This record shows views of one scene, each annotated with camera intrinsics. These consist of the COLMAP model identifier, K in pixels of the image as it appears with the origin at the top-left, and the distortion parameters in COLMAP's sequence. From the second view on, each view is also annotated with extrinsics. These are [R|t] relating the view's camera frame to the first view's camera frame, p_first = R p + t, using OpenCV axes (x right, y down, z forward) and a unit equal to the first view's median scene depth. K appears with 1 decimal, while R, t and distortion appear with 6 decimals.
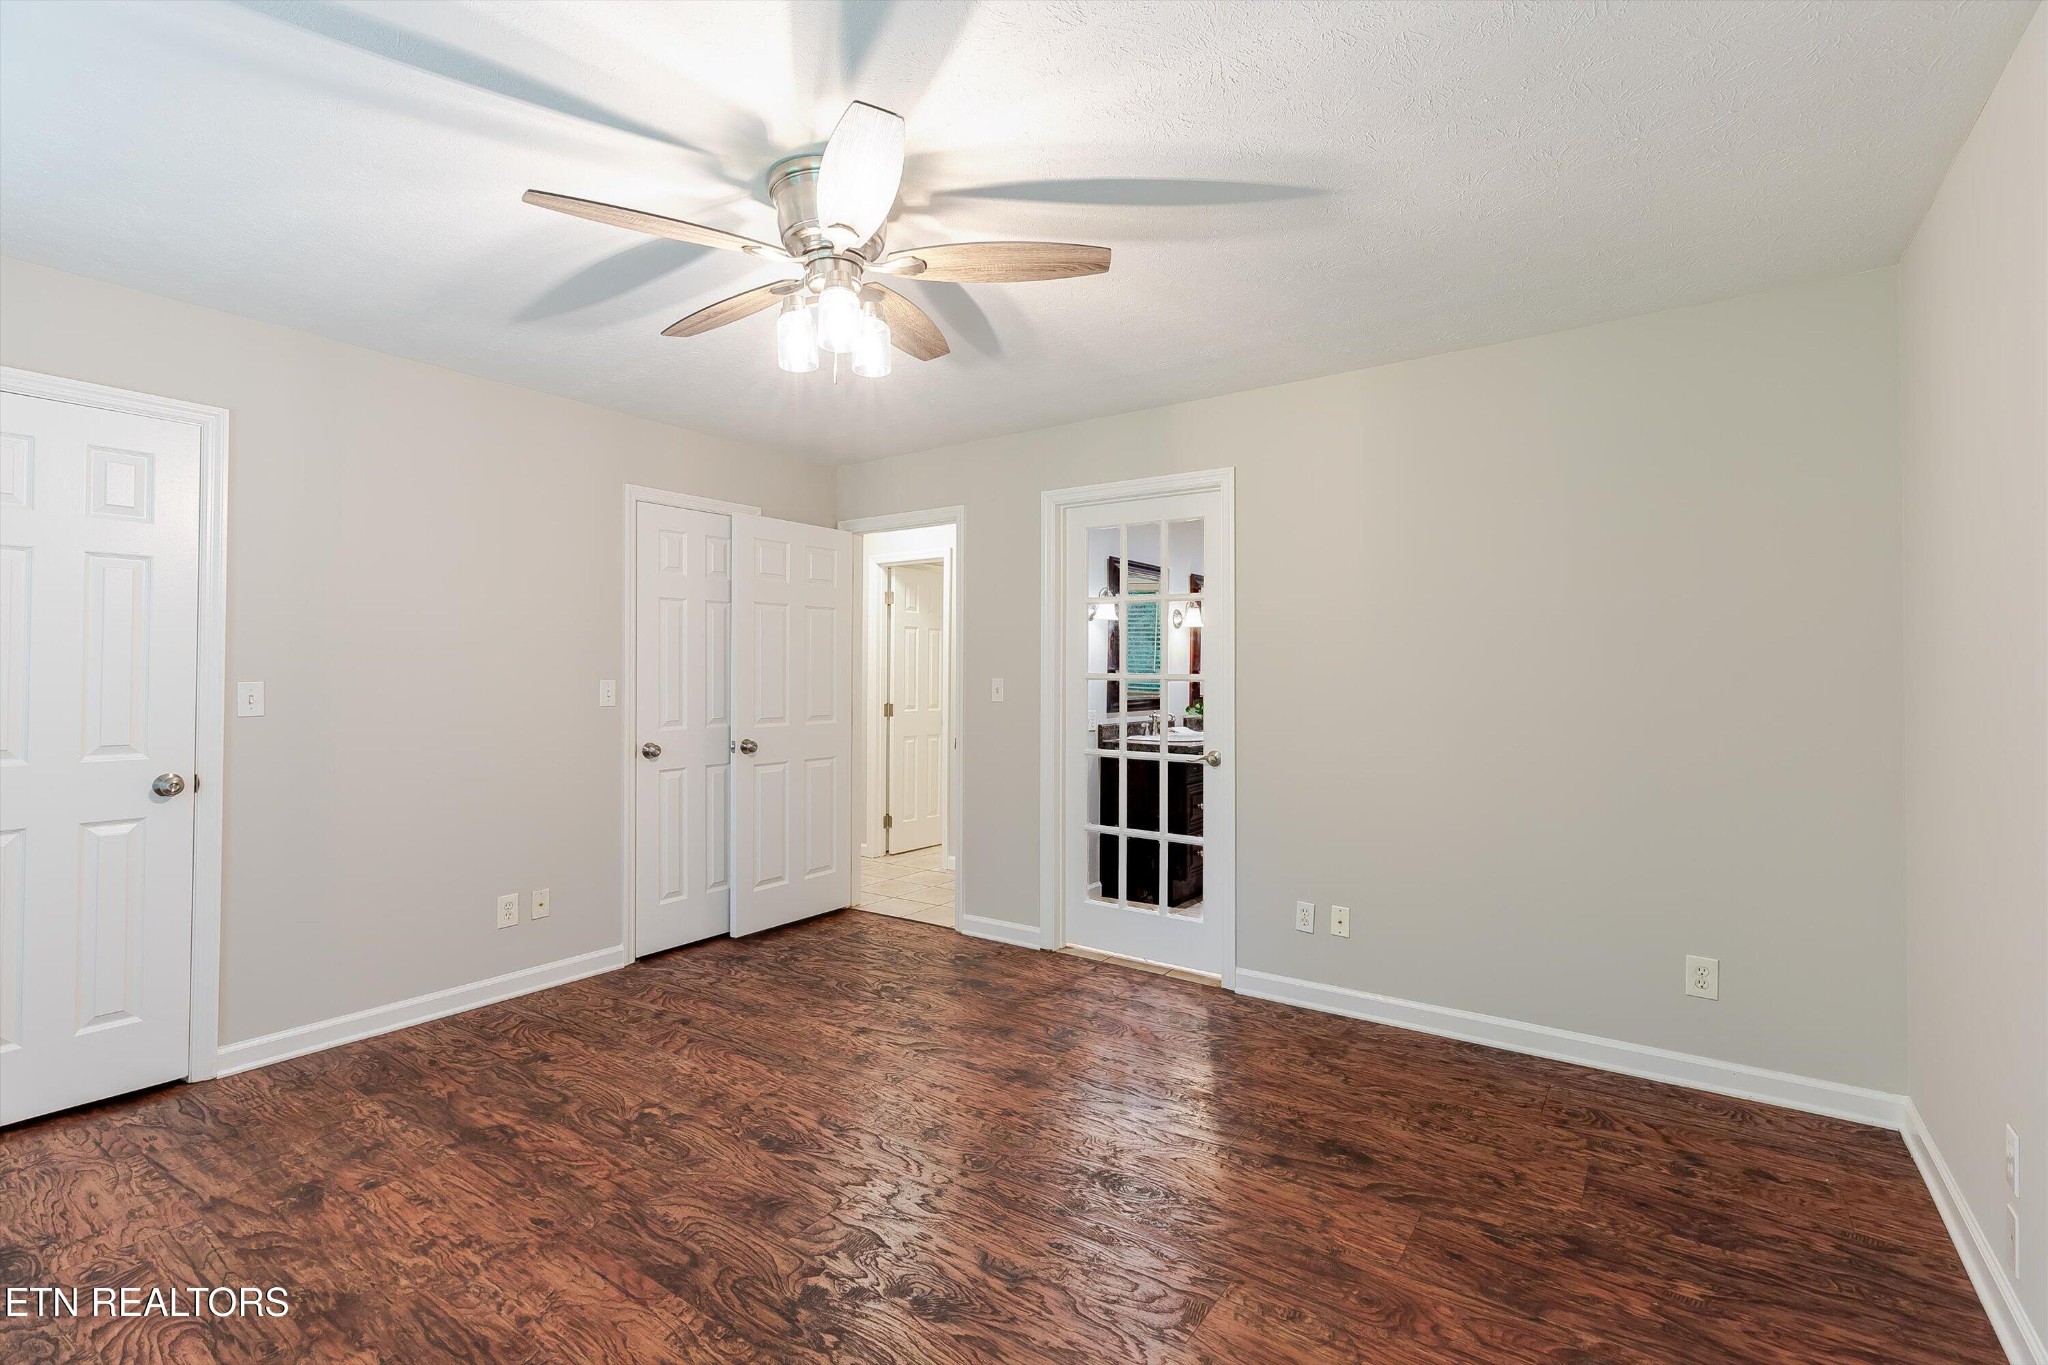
lens RADIAL K [[922.6, 0, 1025.3], [0, 922.6, 672.9], [0, 0, 1]] dist [-0.003141, -0.001332]
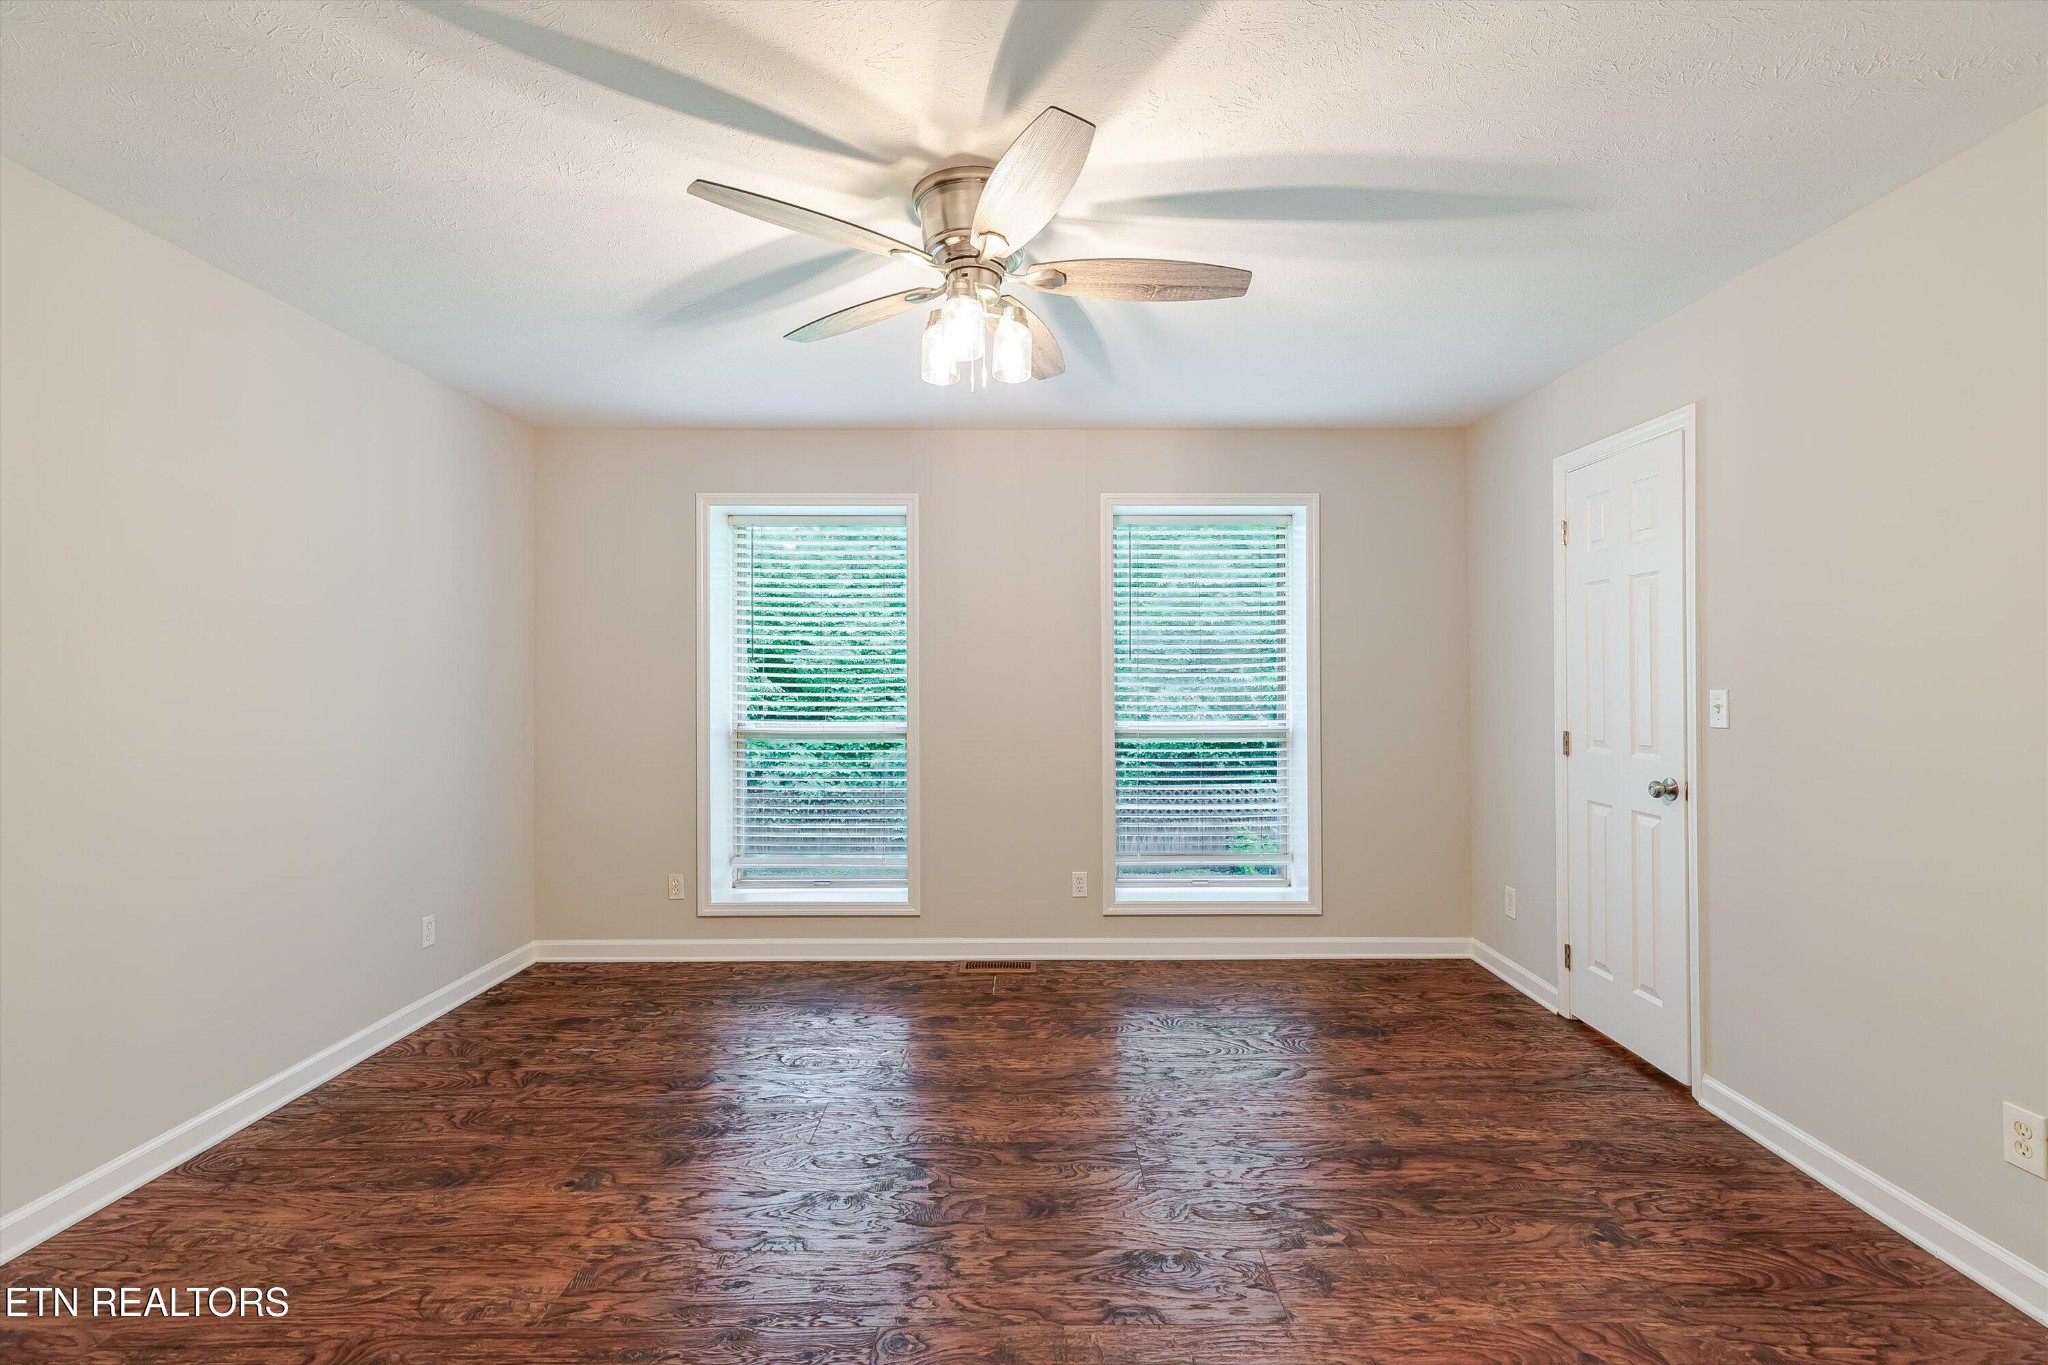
lens RADIAL K [[922.6, 0, 1028.1], [0, 922.6, 684.3], [0, 0, 1]] dist [-0.003141, -0.001332]
pose [[-0.815785, 0.001590, -0.578353, 0.294679], [-0.001167, 0.999990, 0.004395, 0.002253], [0.578354, 0.004261, -0.815775, 1.682850]]
